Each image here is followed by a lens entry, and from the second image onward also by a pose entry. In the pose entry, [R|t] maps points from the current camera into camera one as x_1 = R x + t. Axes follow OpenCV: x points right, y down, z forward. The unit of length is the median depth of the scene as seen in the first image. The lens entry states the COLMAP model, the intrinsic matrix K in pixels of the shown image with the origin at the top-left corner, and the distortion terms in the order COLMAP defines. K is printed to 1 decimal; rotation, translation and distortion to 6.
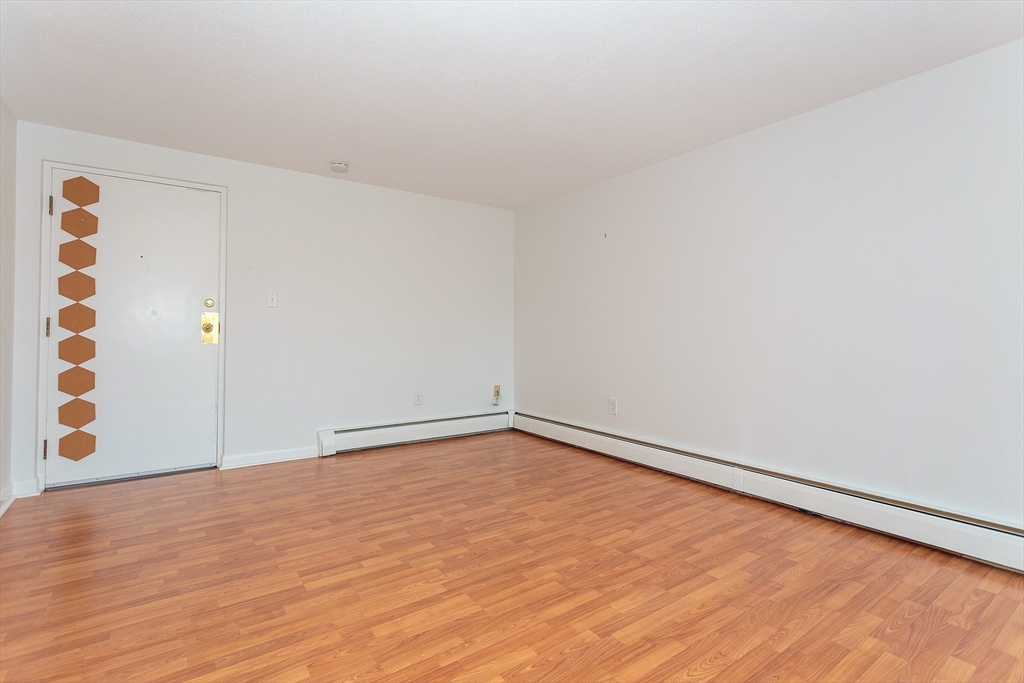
lens RADIAL K [[493.5, 0, 514.6], [0, 493.5, 322.0], [0, 0, 1]] dist [0.001648, 0.000025]
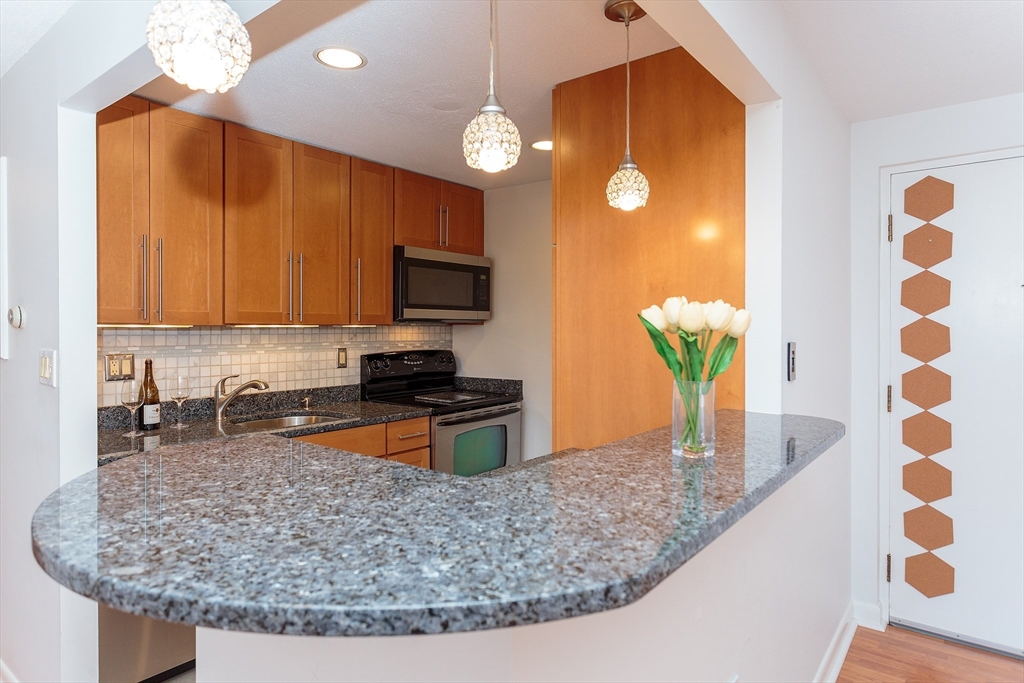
lens RADIAL K [[624.1, 0, 503.8], [0, 624.1, 333.9], [0, 0, 1]] dist [0.005130, -0.000437]
pose [[0.249901, 0.001184, -0.968271, -0.265179], [0.018833, 0.999804, 0.006083, -0.129639], [0.968088, -0.019756, 0.249830, 0.301605]]
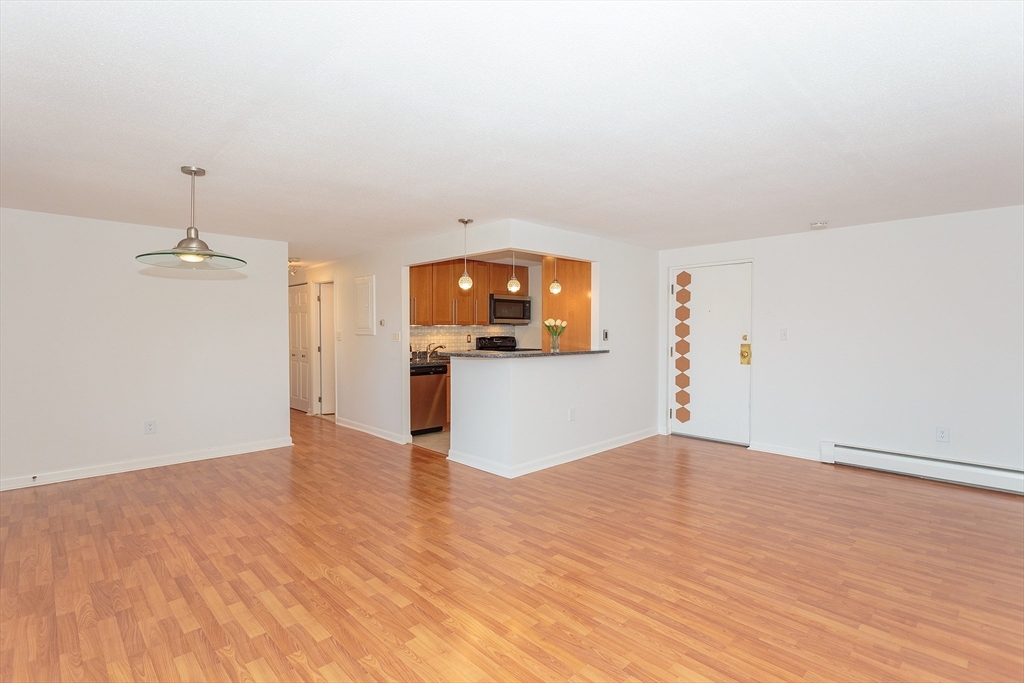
lens RADIAL K [[482.3, 0, 511.2], [0, 482.3, 339.8], [0, 0, 1]] dist [0.001046, 0.000472]
pose [[0.149755, 0.014393, -0.988618, 1.109028], [0.017998, 0.999689, 0.017280, -0.106596], [0.988559, -0.020381, 0.149450, 0.110948]]
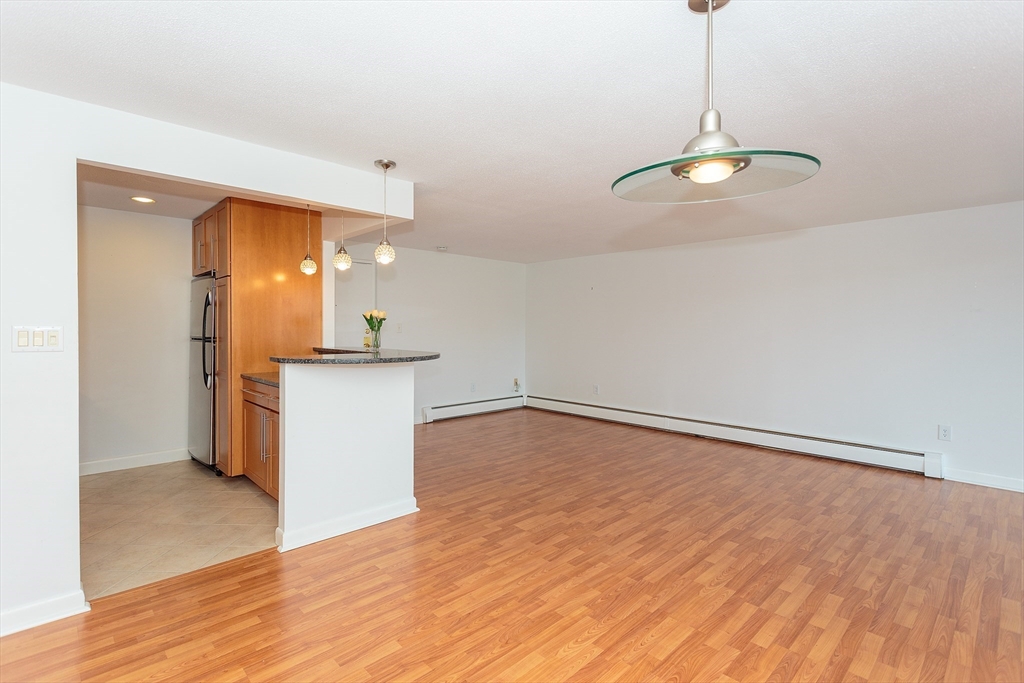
lens RADIAL K [[488.0, 0, 510.4], [0, 488.0, 331.7], [0, 0, 1]] dist [0.003665, 0.000327]
pose [[0.990879, -0.001642, 0.134748, -0.545048], [-0.002312, 0.999571, 0.029185, -0.131729], [-0.134738, -0.029230, 0.990450, -1.060912]]
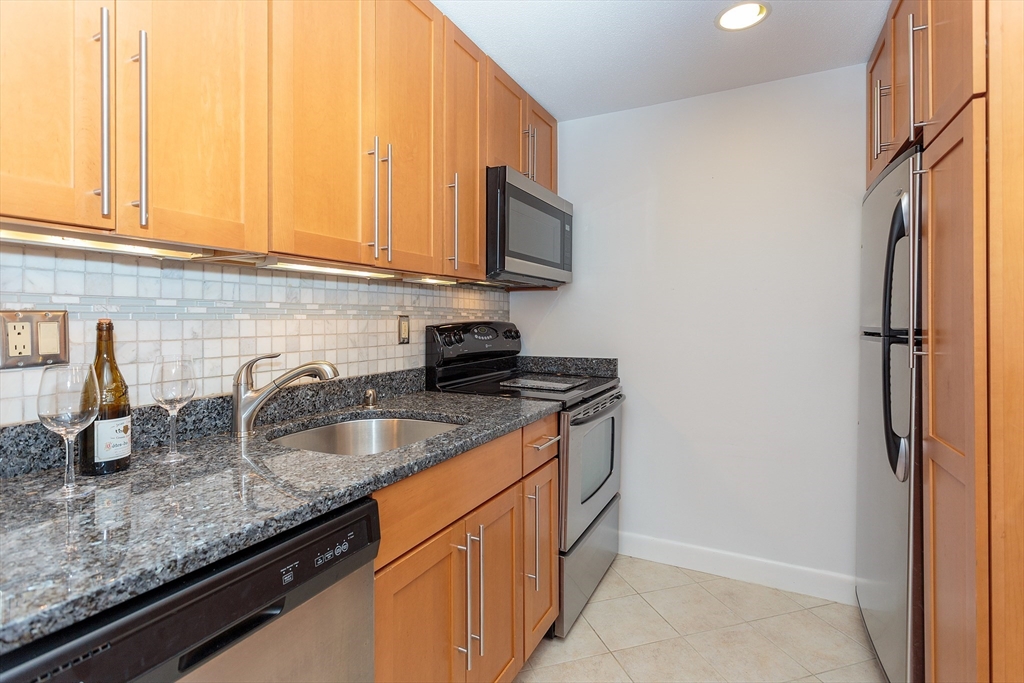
lens RADIAL K [[507.2, 0, 497.8], [0, 507.2, 322.7], [0, 0, 1]] dist [0.000323, 0.000733]
pose [[0.435470, -0.003329, -0.900197, -1.019078], [0.019343, 0.999797, 0.005660, -0.081307], [0.899995, -0.019877, 0.435446, 0.064584]]
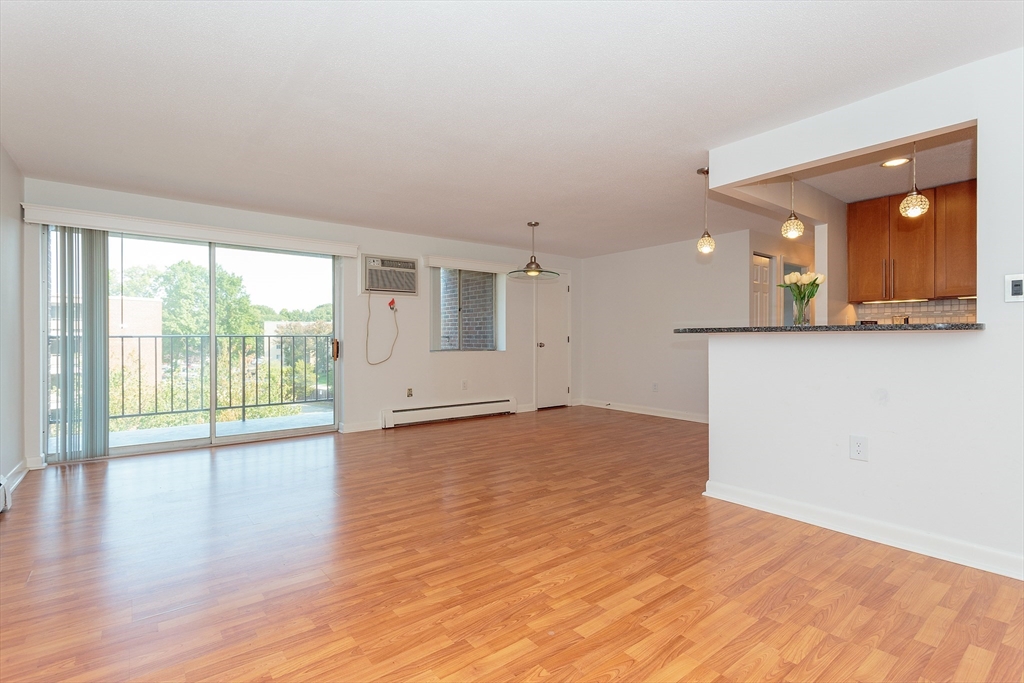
lens RADIAL K [[499.7, 0, 512.0], [0, 499.7, 341.5], [0, 0, 1]] dist [-0.001200, 0.000005]
pose [[-0.998978, -0.002763, -0.045109, -0.031753], [-0.002123, 0.999897, -0.014224, 0.028277], [0.045144, -0.014114, -0.998881, 1.711995]]
